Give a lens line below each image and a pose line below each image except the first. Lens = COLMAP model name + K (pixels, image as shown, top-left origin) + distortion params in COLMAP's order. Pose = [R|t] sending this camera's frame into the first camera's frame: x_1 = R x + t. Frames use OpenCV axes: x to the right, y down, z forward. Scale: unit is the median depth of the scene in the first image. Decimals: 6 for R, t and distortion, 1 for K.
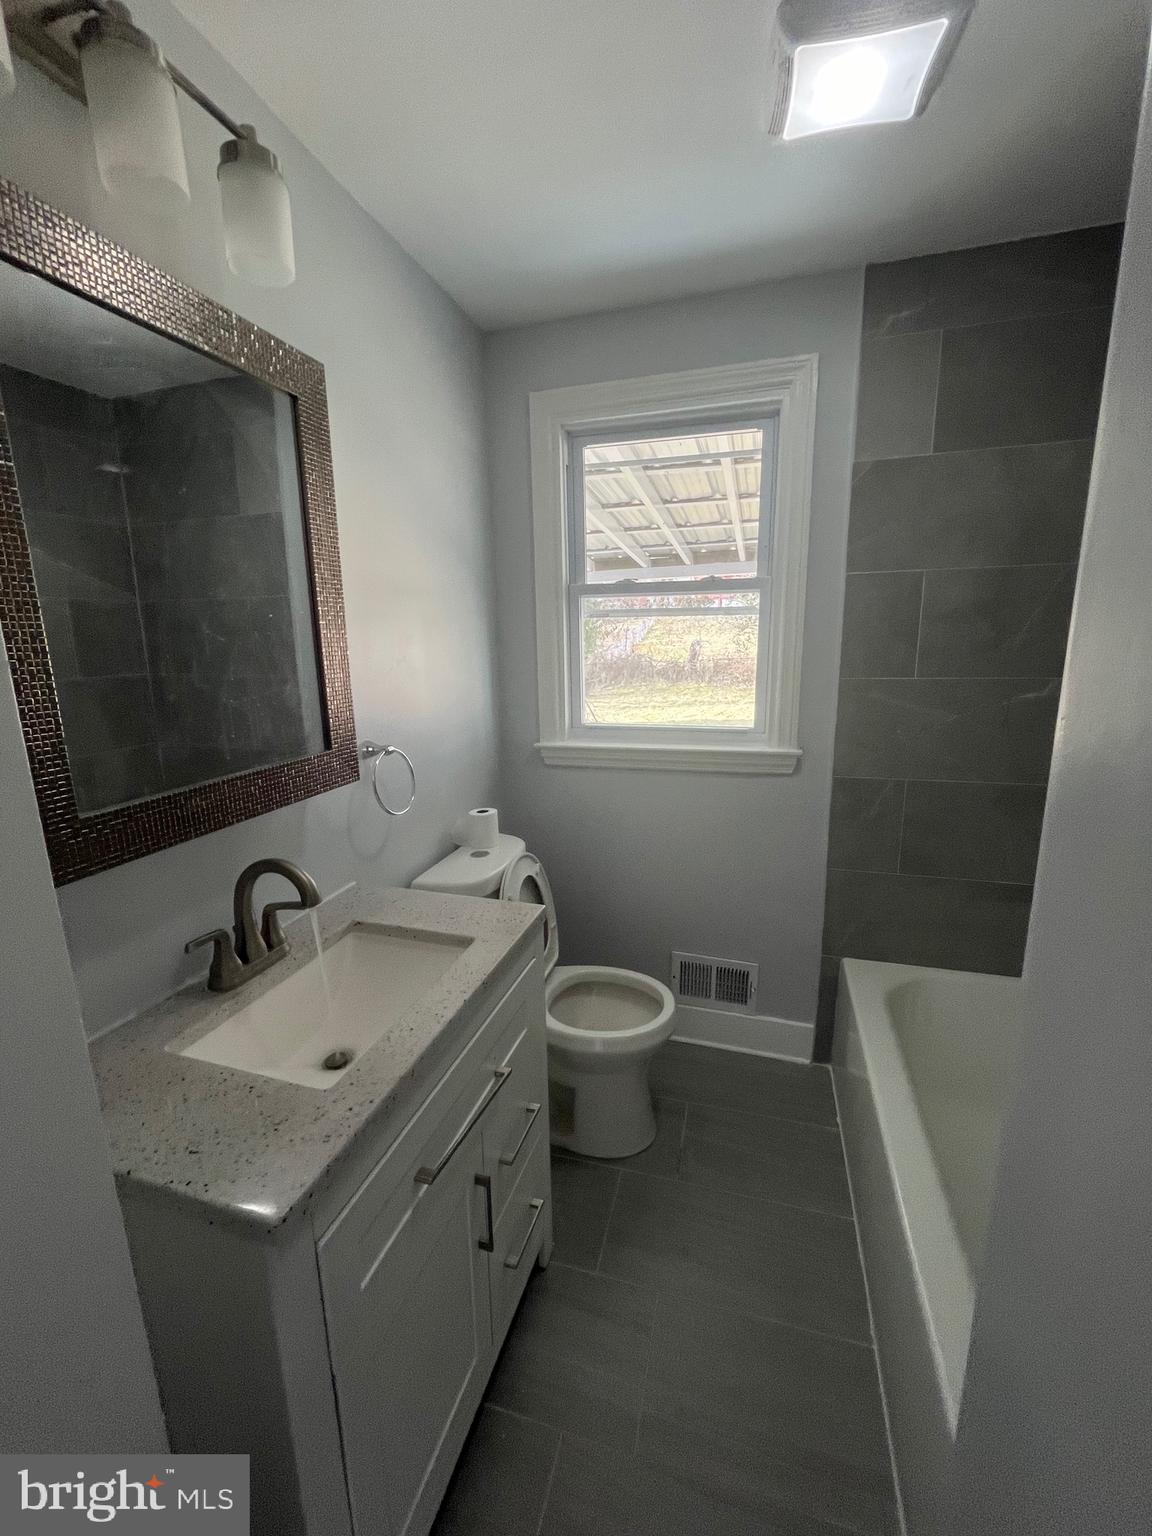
lens RADIAL K [[627.3, 0, 576.0], [0, 627.3, 768.0], [0, 0, 1]] dist [-0.001879, 0.000331]
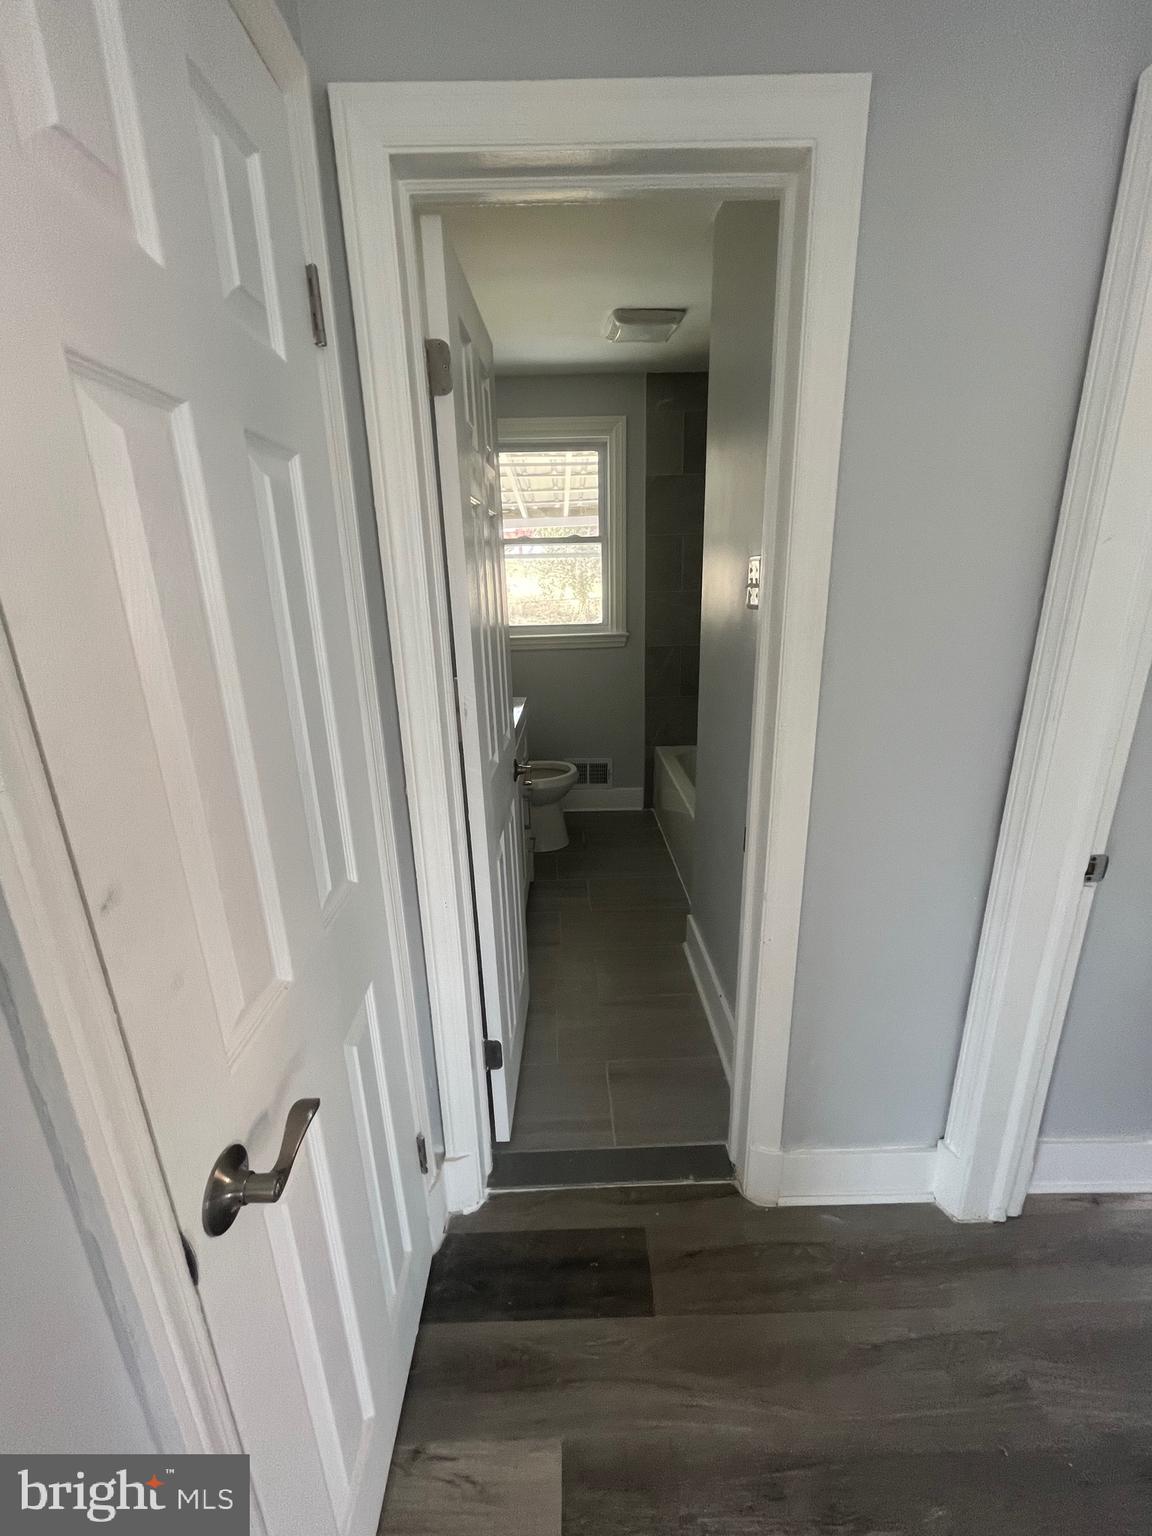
lens RADIAL K [[627.3, 0, 576.0], [0, 627.3, 768.0], [0, 0, 1]] dist [-0.001879, 0.000331]
pose [[0.951729, -0.095550, 0.291688, -0.340995], [0.071614, 0.993209, 0.091689, 0.176407], [-0.298468, -0.066374, 0.952109, -0.690579]]
